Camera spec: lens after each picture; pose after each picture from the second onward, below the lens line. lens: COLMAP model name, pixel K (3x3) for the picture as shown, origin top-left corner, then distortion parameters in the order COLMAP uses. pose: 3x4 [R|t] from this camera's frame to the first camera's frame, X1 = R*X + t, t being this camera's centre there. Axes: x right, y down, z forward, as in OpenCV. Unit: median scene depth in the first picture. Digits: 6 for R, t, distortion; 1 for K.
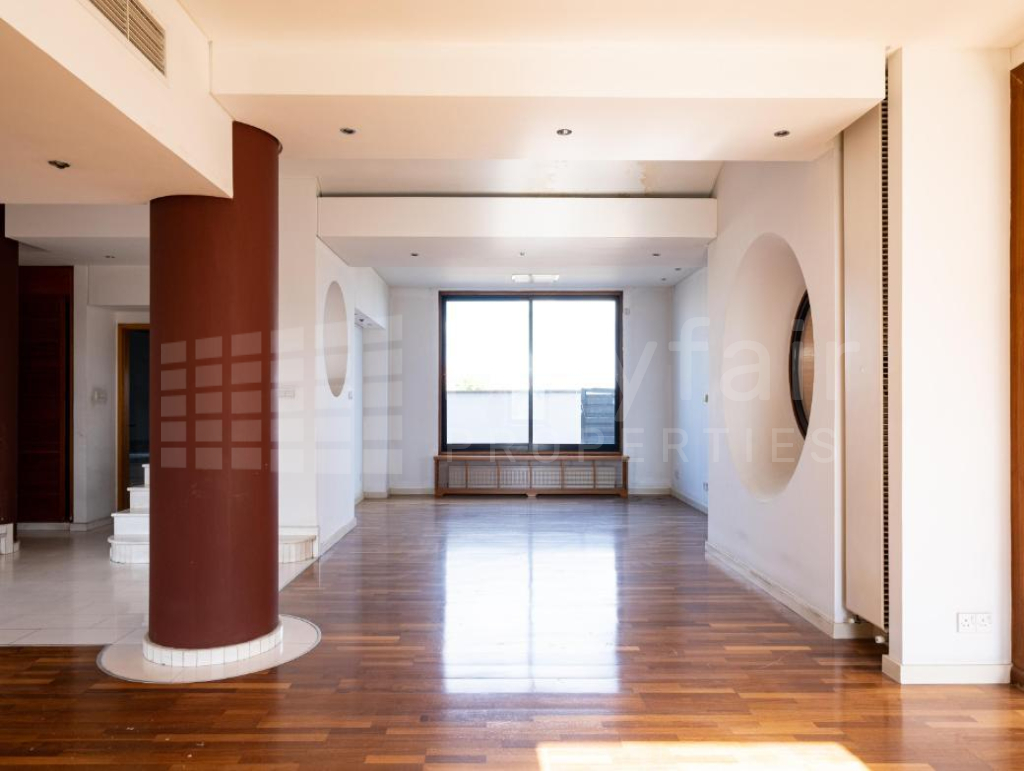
lens RADIAL K [[699.4, 0, 510.1], [0, 699.4, 397.8], [0, 0, 1]] dist [-0.001418, 0.000003]
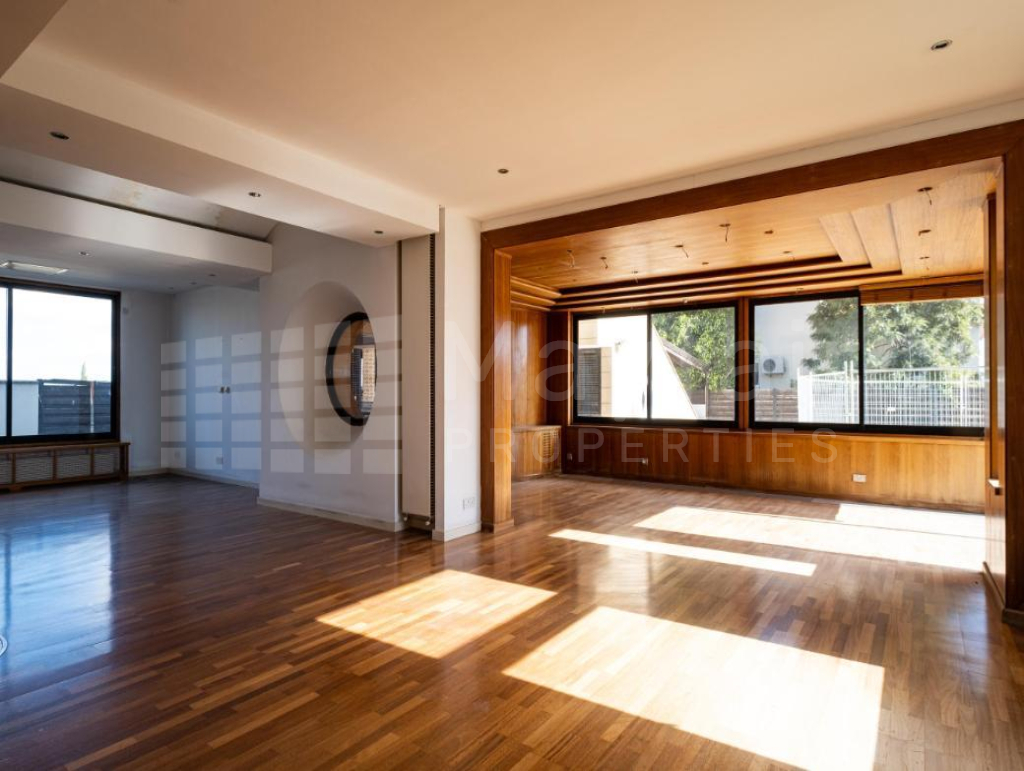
lens RADIAL K [[566.1, 0, 512.0], [0, 566.1, 385.5], [0, 0, 1]] dist [0.001267, 0.000891]
pose [[0.590506, 0.010928, 0.806959, -0.319127], [-0.005151, 0.999939, -0.009772, -0.000546], [-0.807017, 0.001613, 0.590527, -0.032319]]
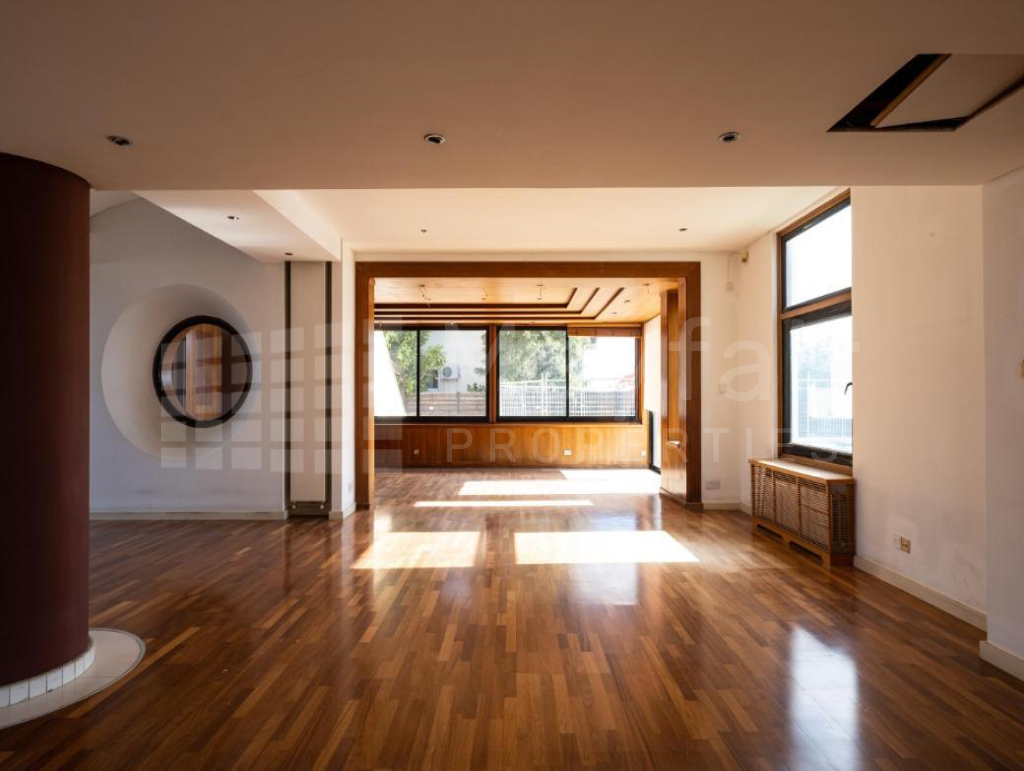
lens RADIAL K [[566.1, 0, 512.0], [0, 566.1, 385.5], [0, 0, 1]] dist [0.001267, 0.000891]
pose [[0.009645, 0.018259, 0.999787, -0.707026], [-0.007485, 0.999807, -0.018187, 0.002091], [-0.999925, -0.007308, 0.009780, 0.239387]]
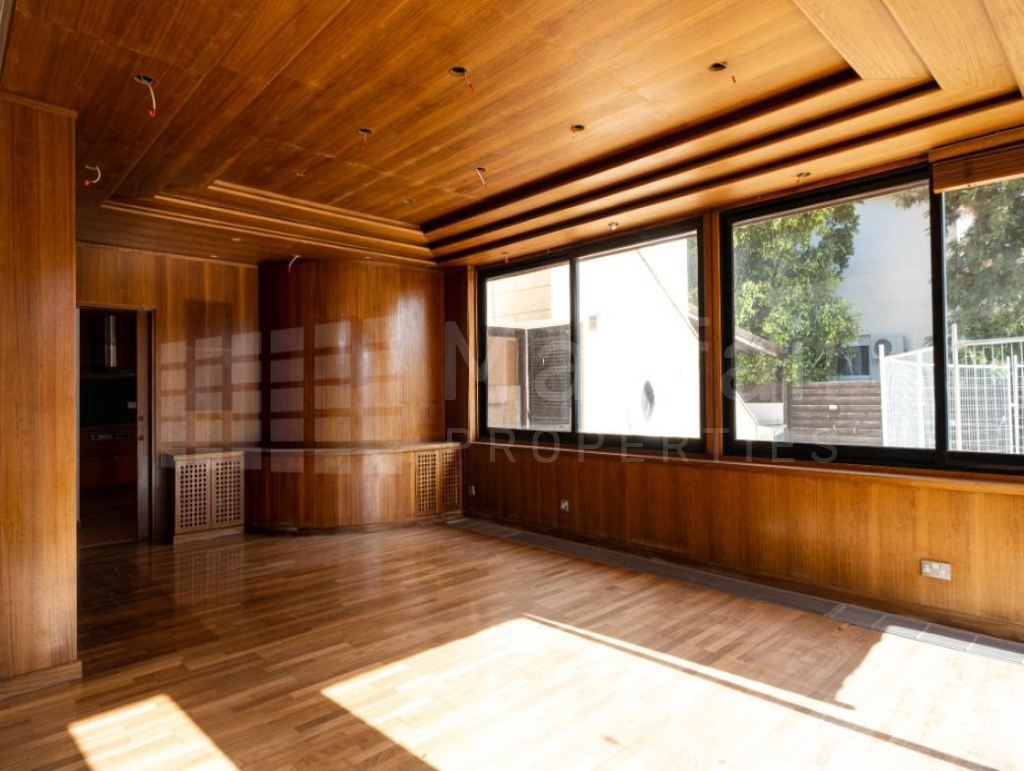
lens RADIAL K [[598.4, 0, 508.2], [0, 598.4, 380.3], [0, 0, 1]] dist [0.002678, 0.000739]
pose [[0.731283, 0.001760, 0.682072, 0.379647], [0.012148, 0.999804, -0.015604, 0.001007], [-0.681966, 0.019696, 0.731119, -0.061874]]
